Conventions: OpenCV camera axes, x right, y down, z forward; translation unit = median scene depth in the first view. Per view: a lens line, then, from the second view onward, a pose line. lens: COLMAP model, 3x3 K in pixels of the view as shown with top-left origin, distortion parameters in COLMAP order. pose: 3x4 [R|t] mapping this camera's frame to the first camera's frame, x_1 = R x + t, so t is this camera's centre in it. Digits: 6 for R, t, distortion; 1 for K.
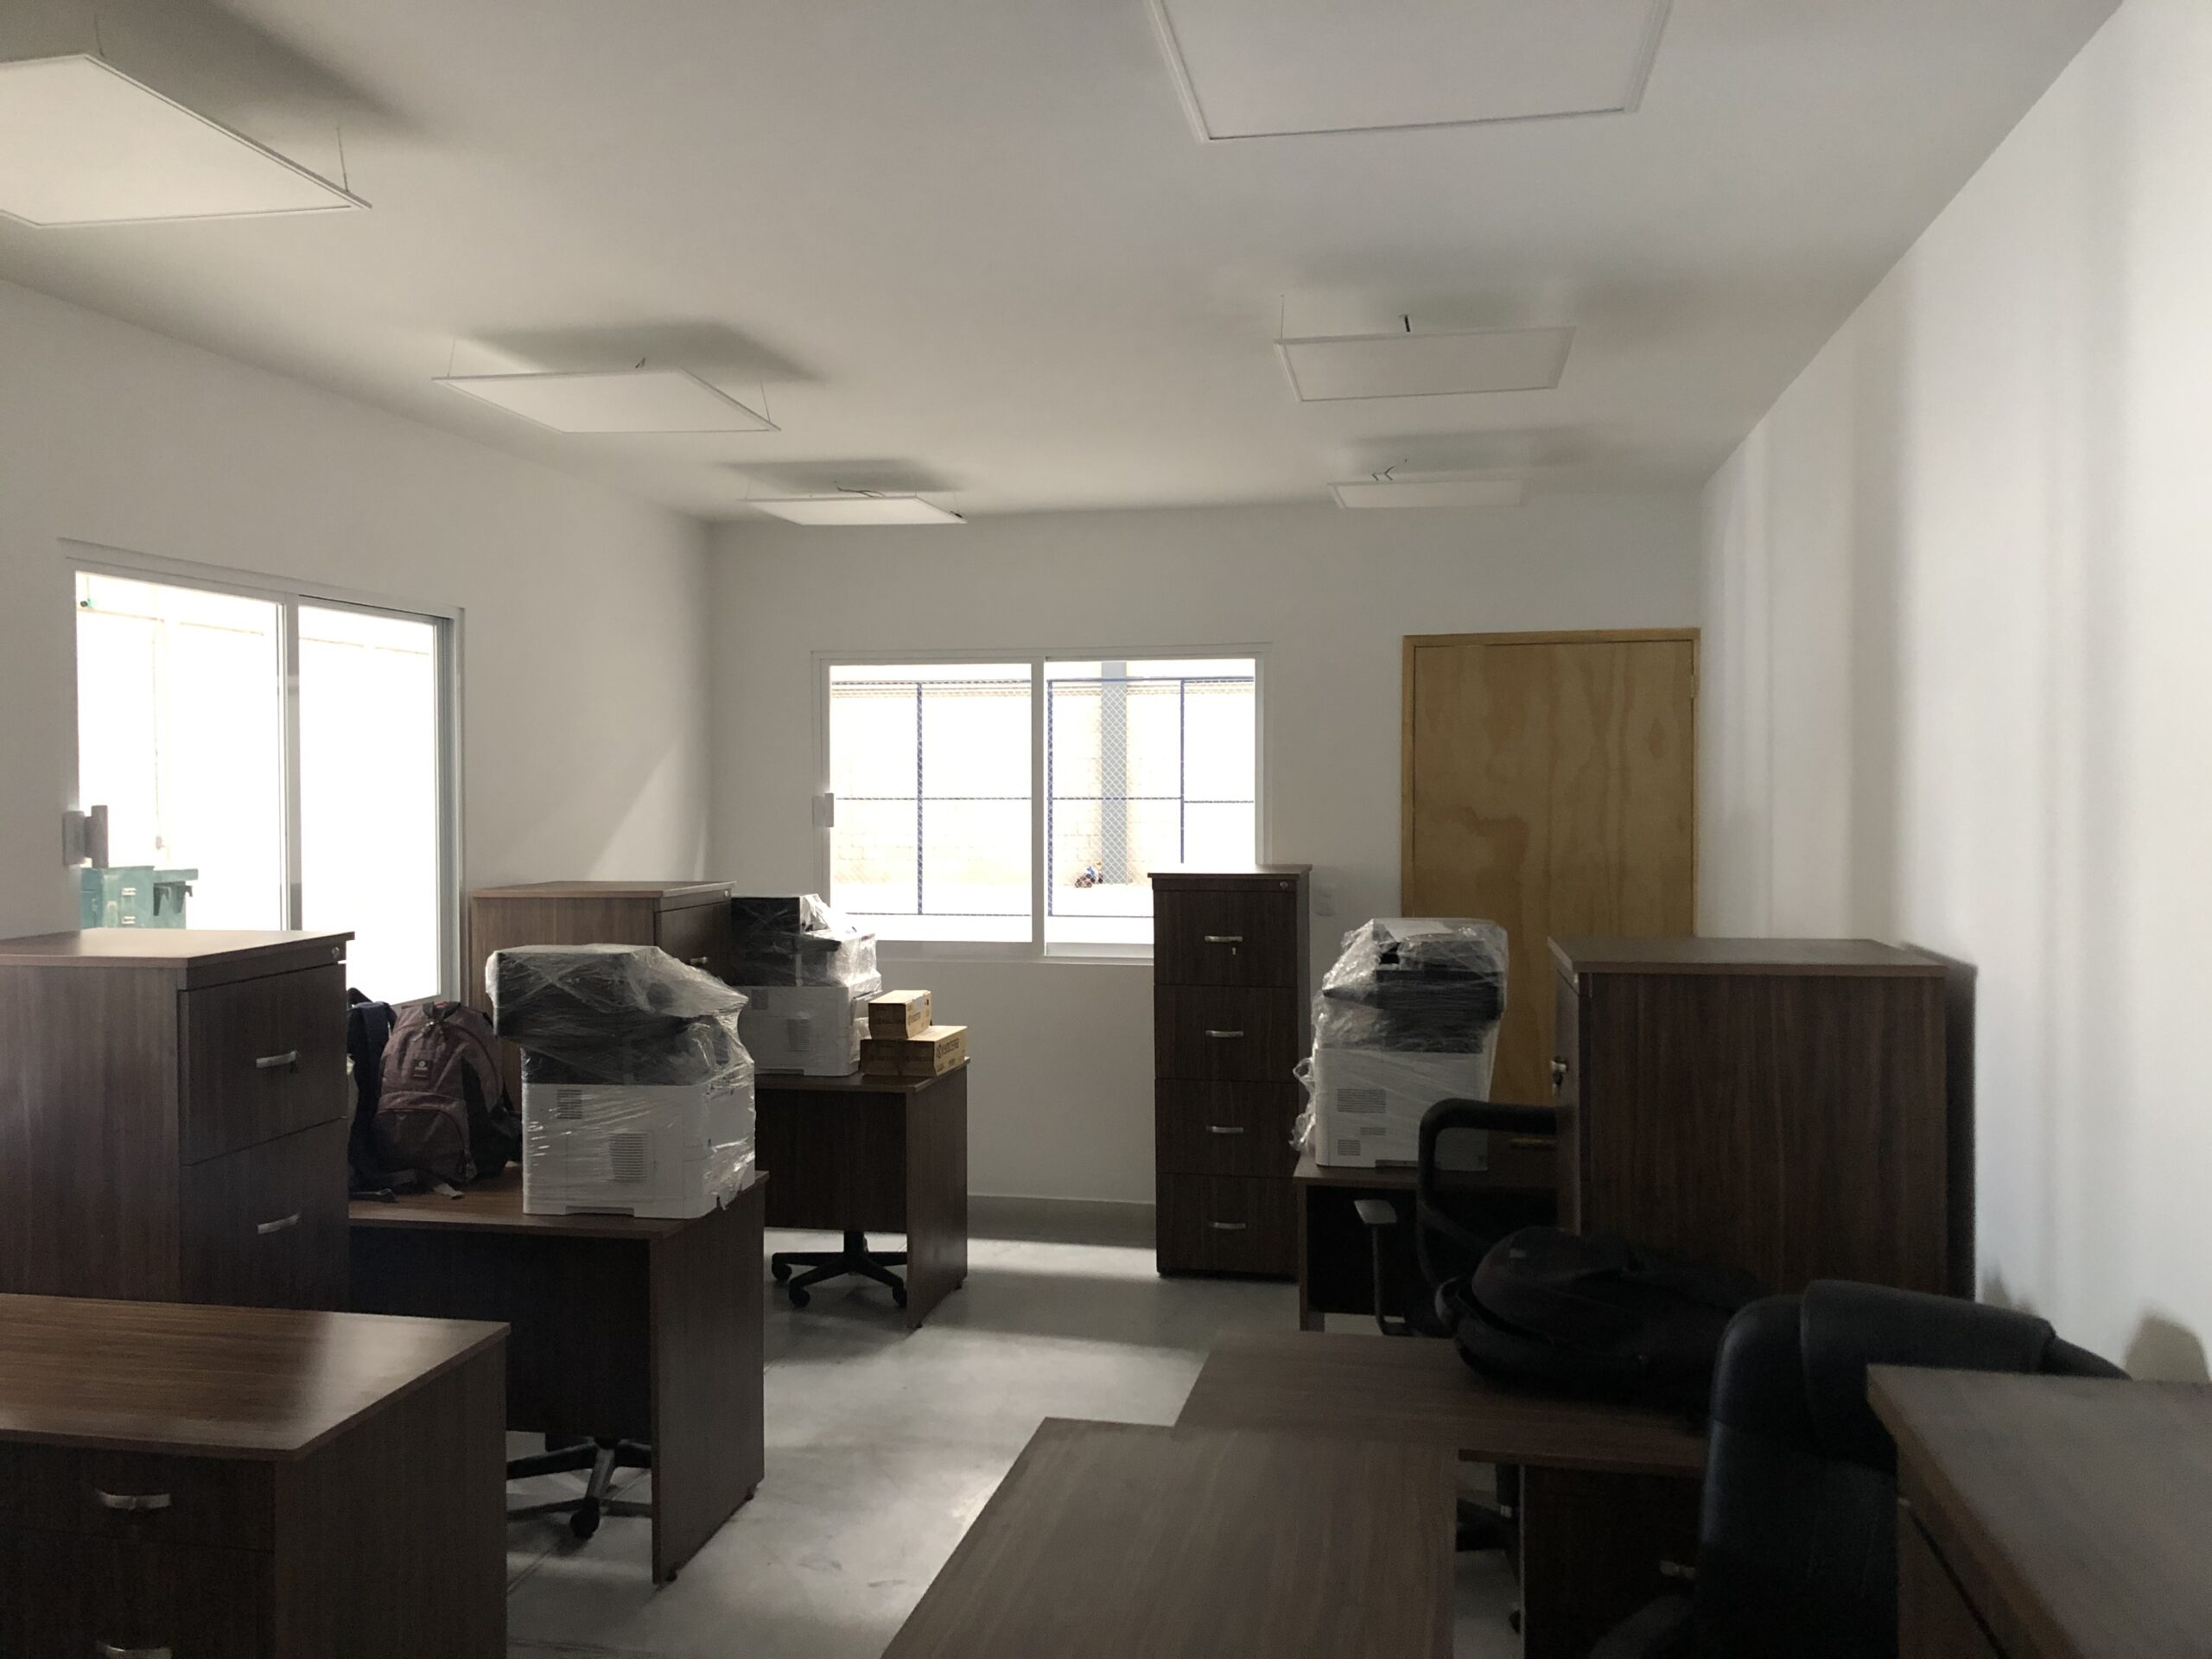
lens RADIAL K [[1810.2, 0, 1081.4], [0, 1810.2, 822.5], [0, 0, 1]] dist [0.047817, -0.049164]
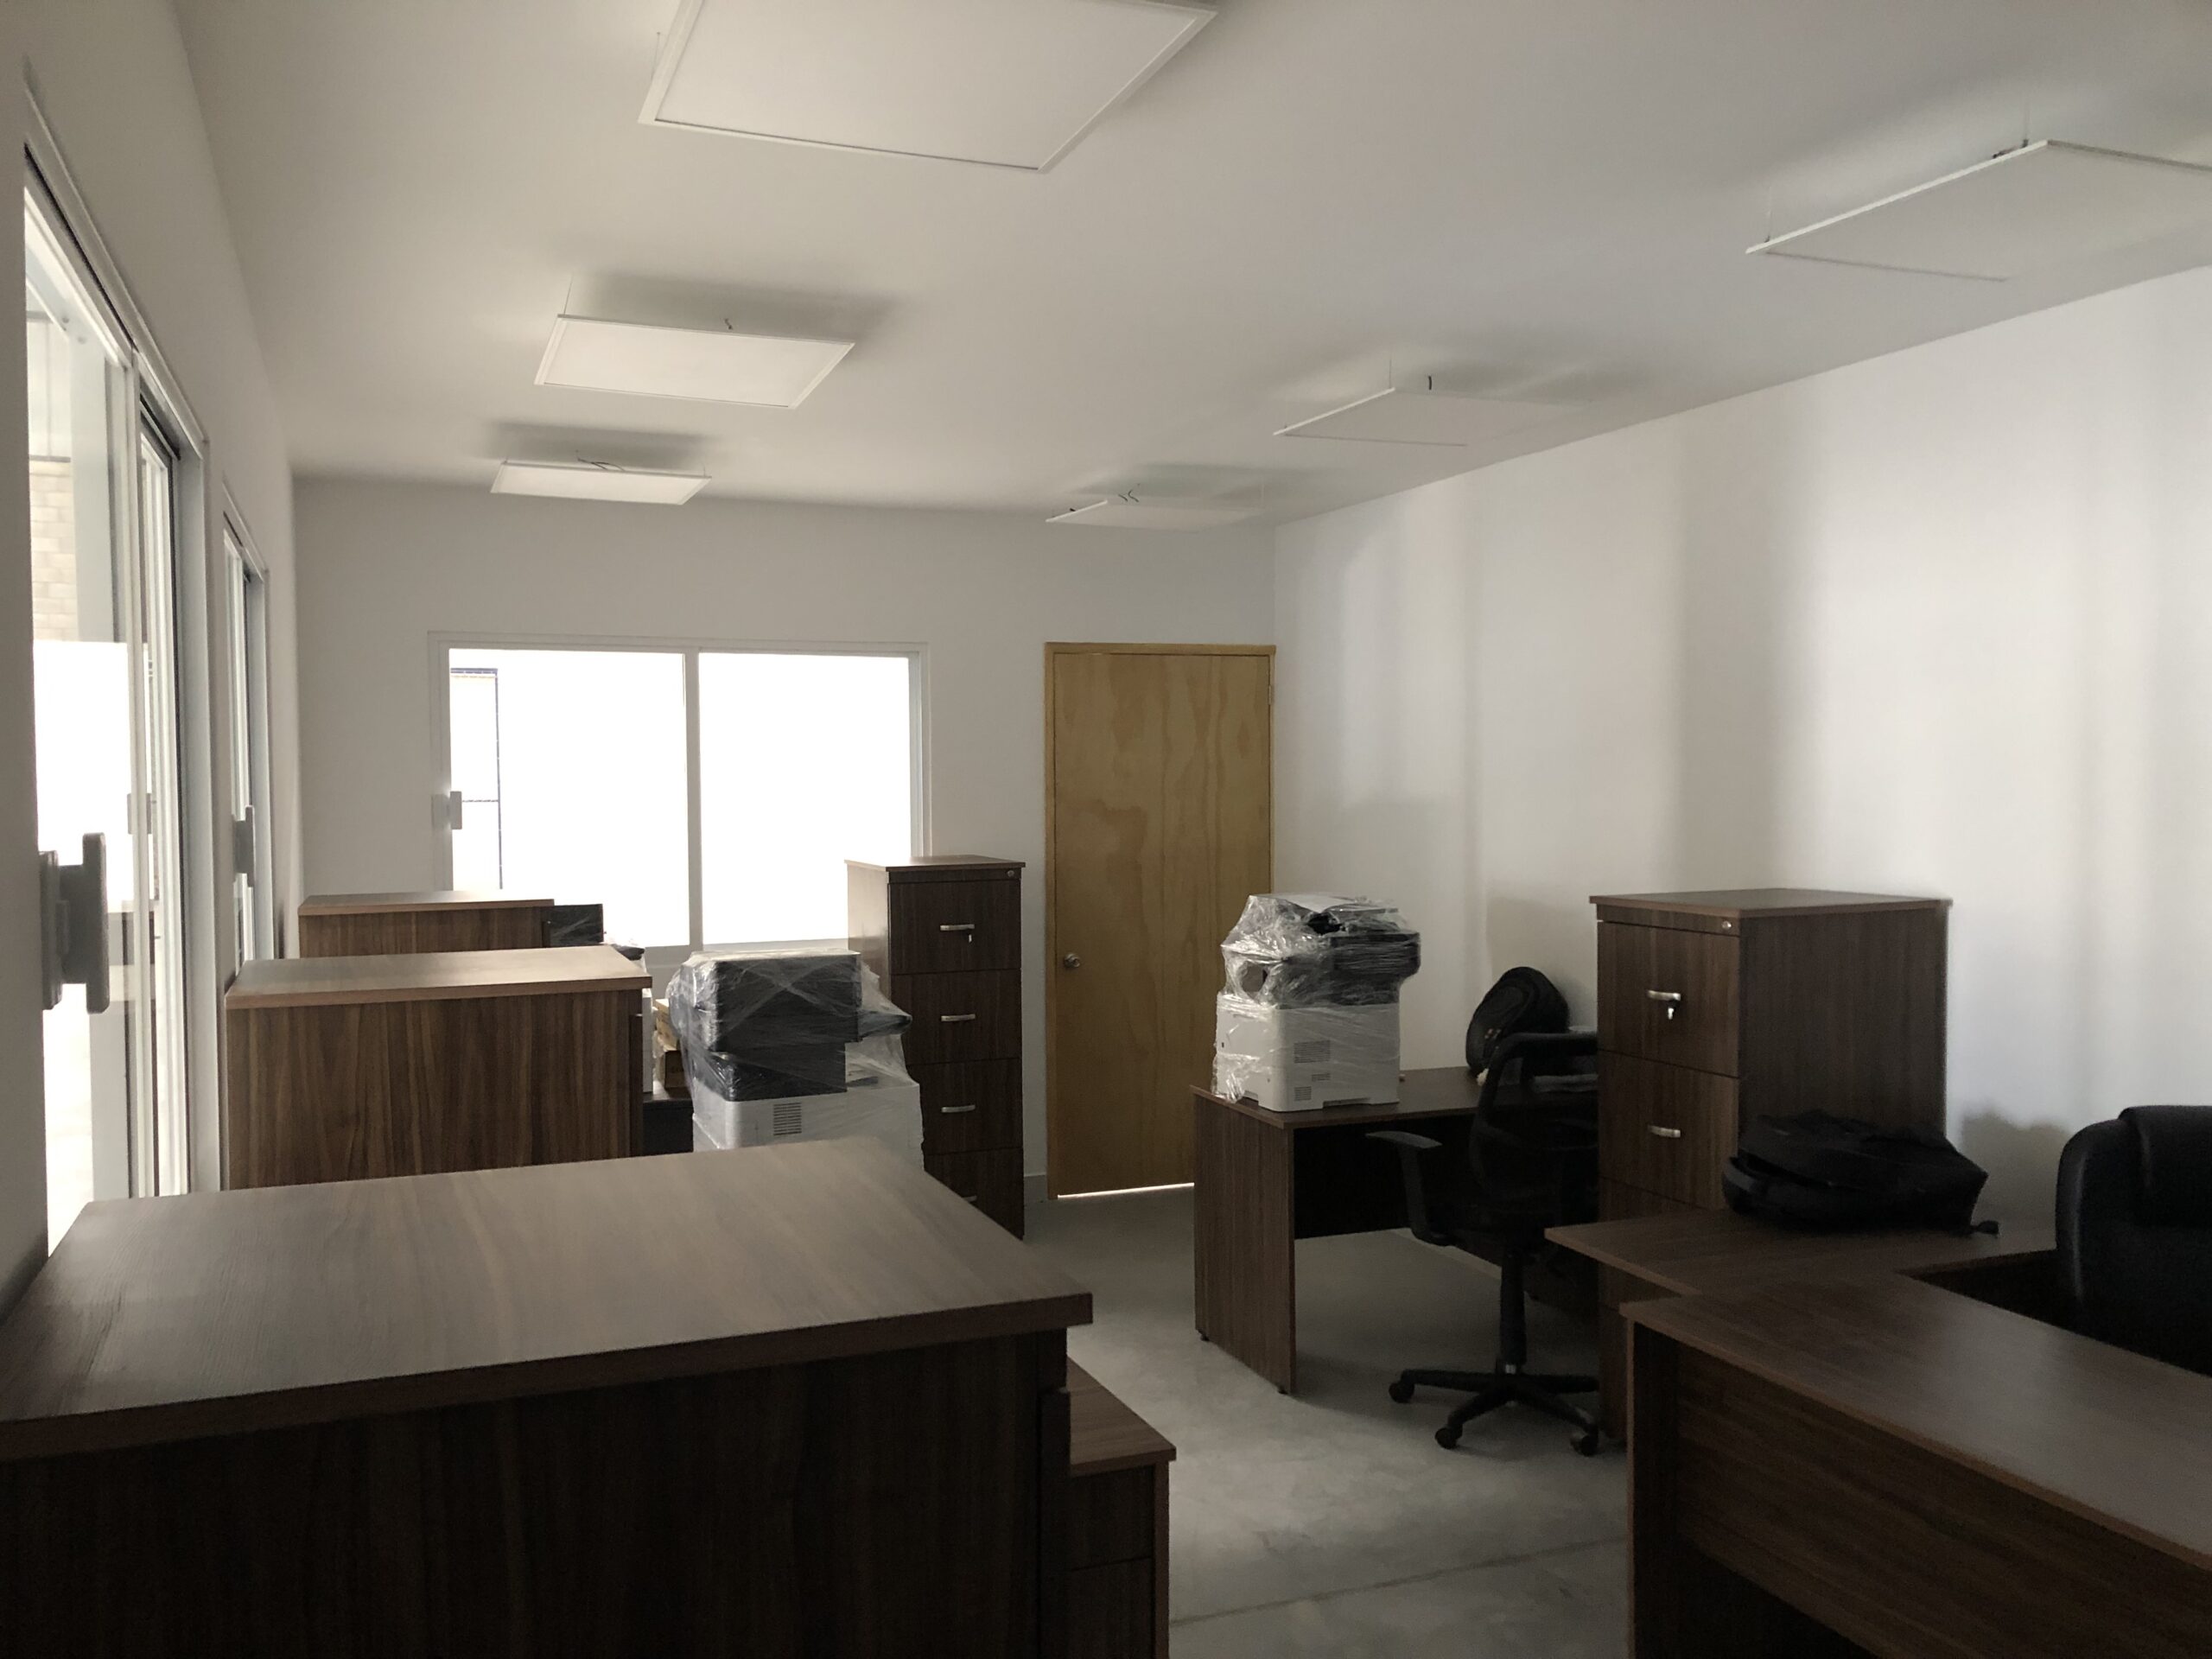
lens RADIAL K [[1810.2, 0, 1100.2], [0, 1810.2, 838.4], [0, 0, 1]] dist [0.047817, -0.049164]
pose [[0.832675, -0.021998, 0.553326, -0.619455], [0.016900, 0.999755, 0.014313, -0.000304], [-0.553505, -0.002567, 0.832842, 0.124001]]
